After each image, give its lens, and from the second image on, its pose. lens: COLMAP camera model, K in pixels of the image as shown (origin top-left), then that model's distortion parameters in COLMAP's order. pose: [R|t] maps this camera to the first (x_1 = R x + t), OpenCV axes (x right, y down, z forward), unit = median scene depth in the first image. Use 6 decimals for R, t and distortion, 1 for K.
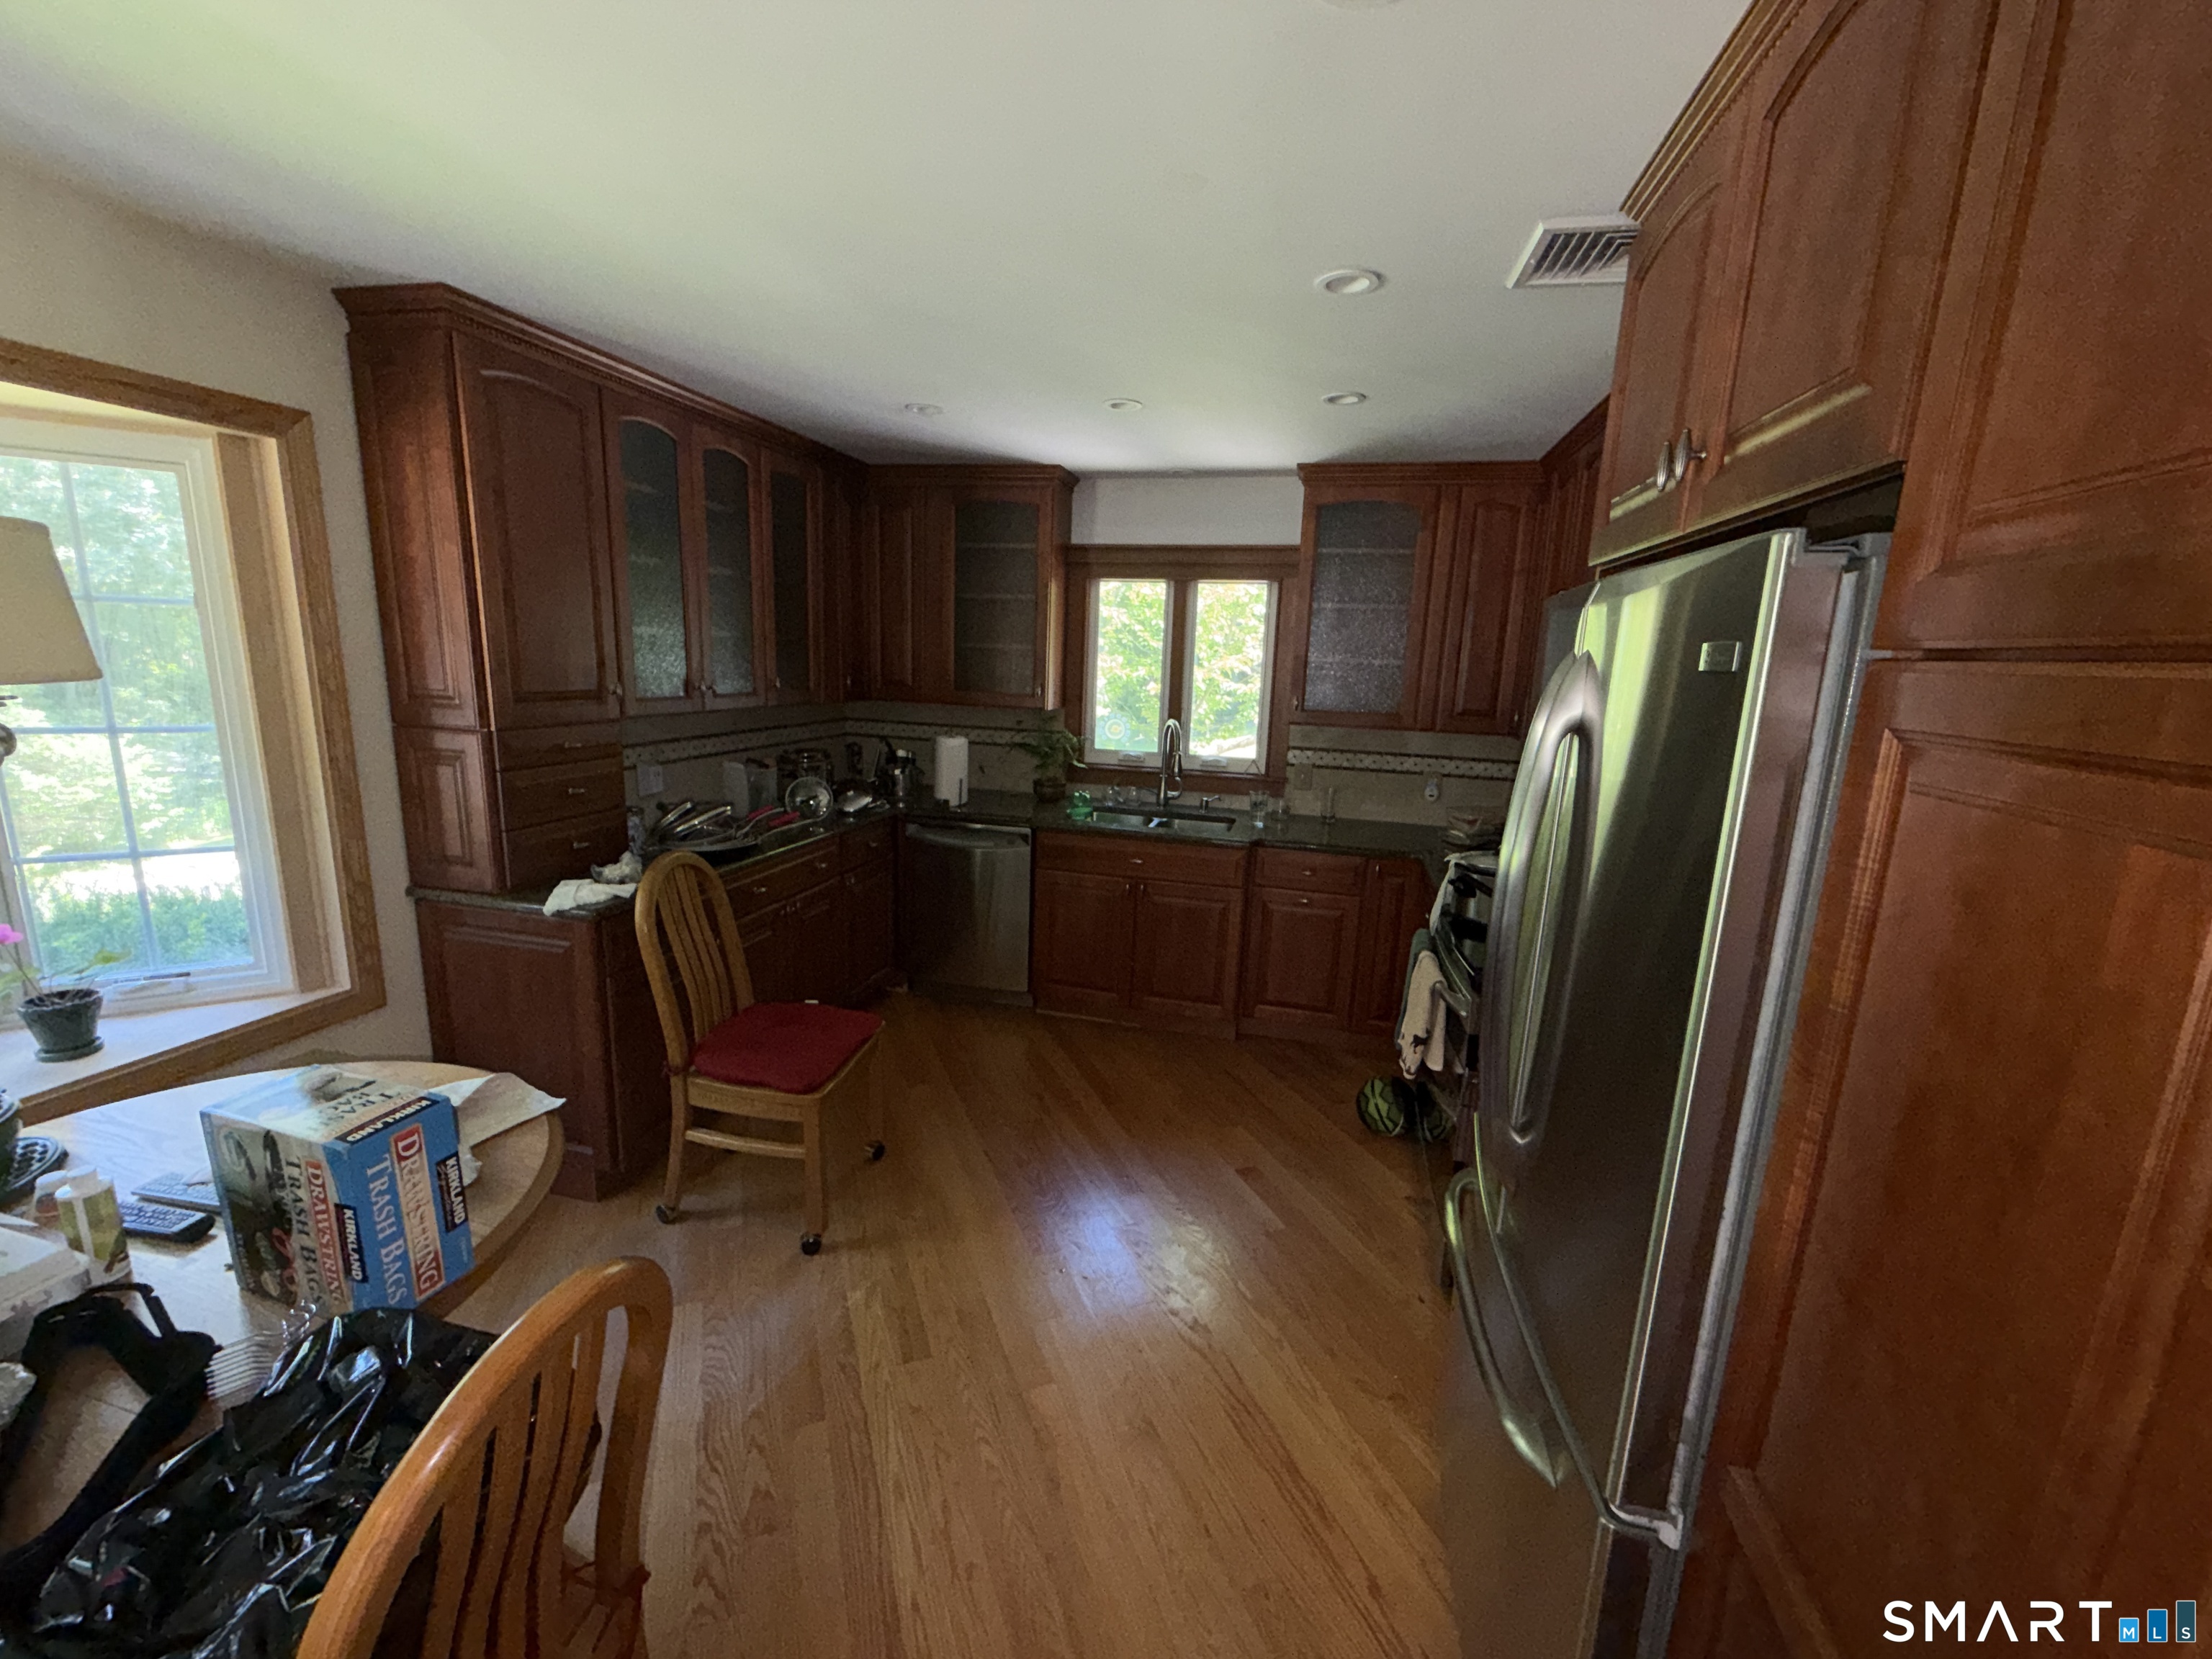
lens RADIAL K [[886.6, 0, 1102.9], [0, 886.6, 824.2], [0, 0, 1]] dist [-0.003741, -0.000020]
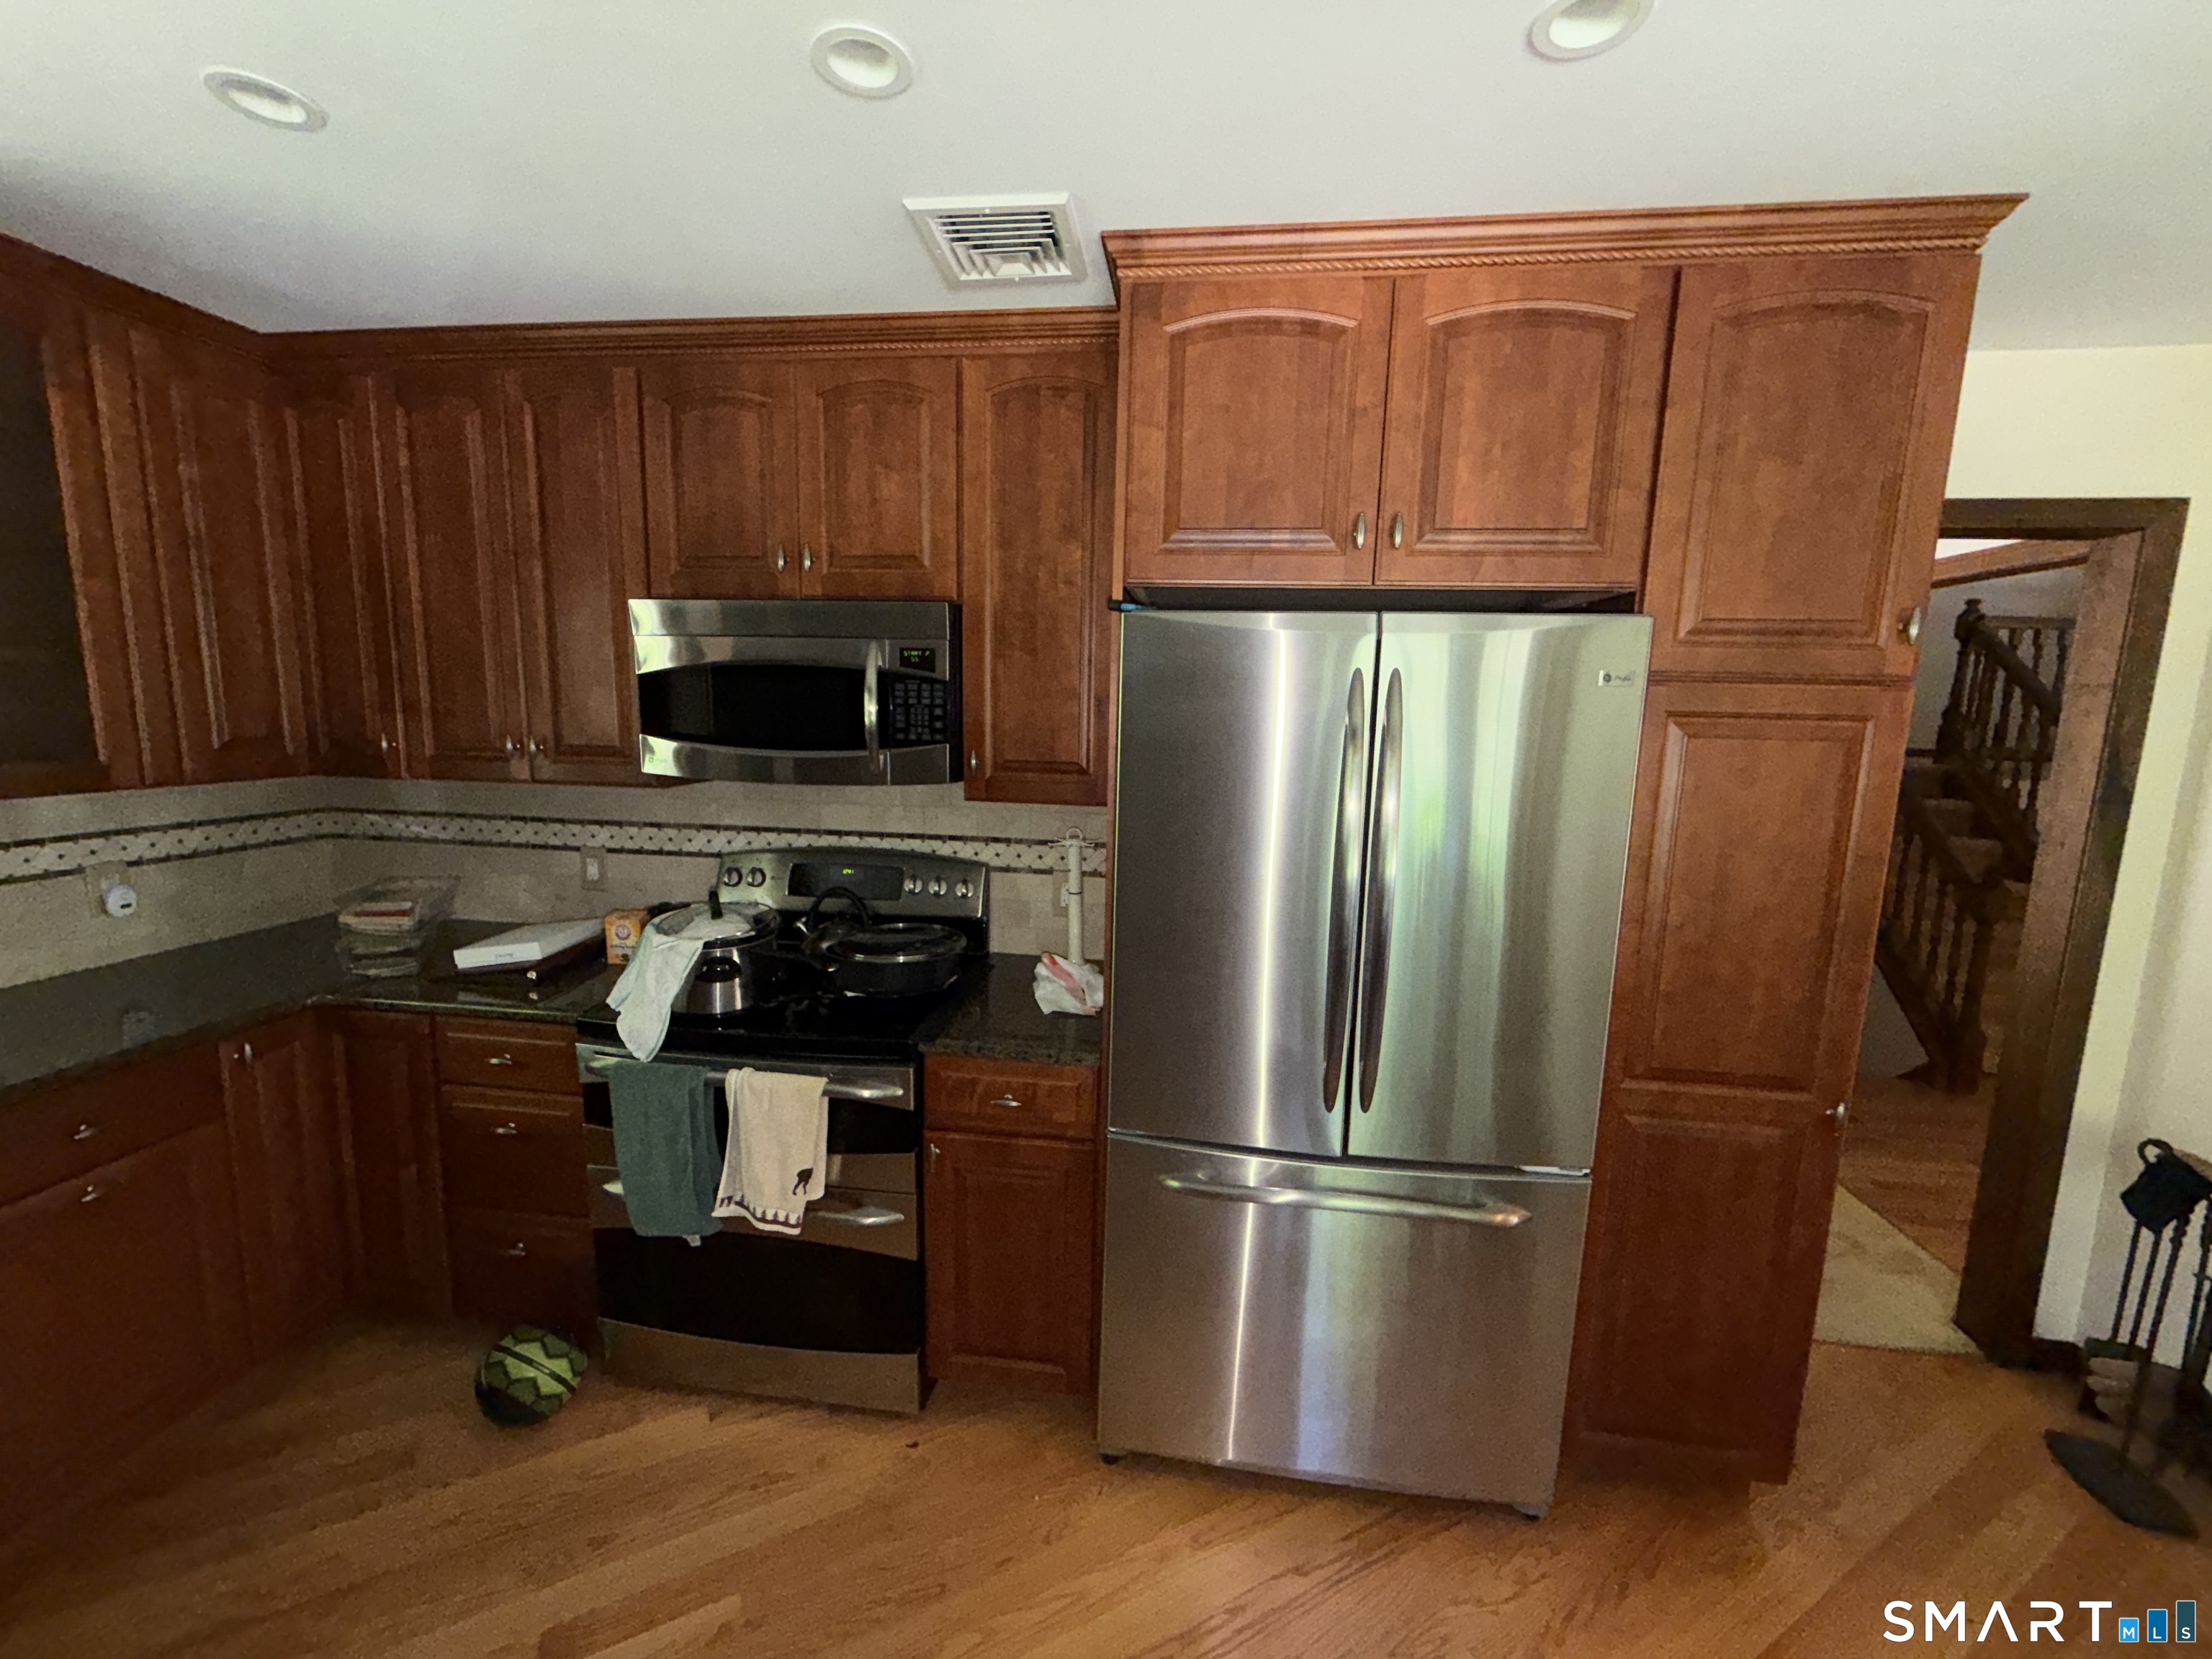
lens RADIAL K [[886.6, 0, 1109.9], [0, 886.6, 837.0], [0, 0, 1]] dist [-0.003741, -0.000020]
pose [[-0.113795, -0.191552, 0.974863, -0.215520], [0.157208, 0.965403, 0.208044, -0.093684], [-0.980987, 0.176931, -0.079745, 0.475326]]
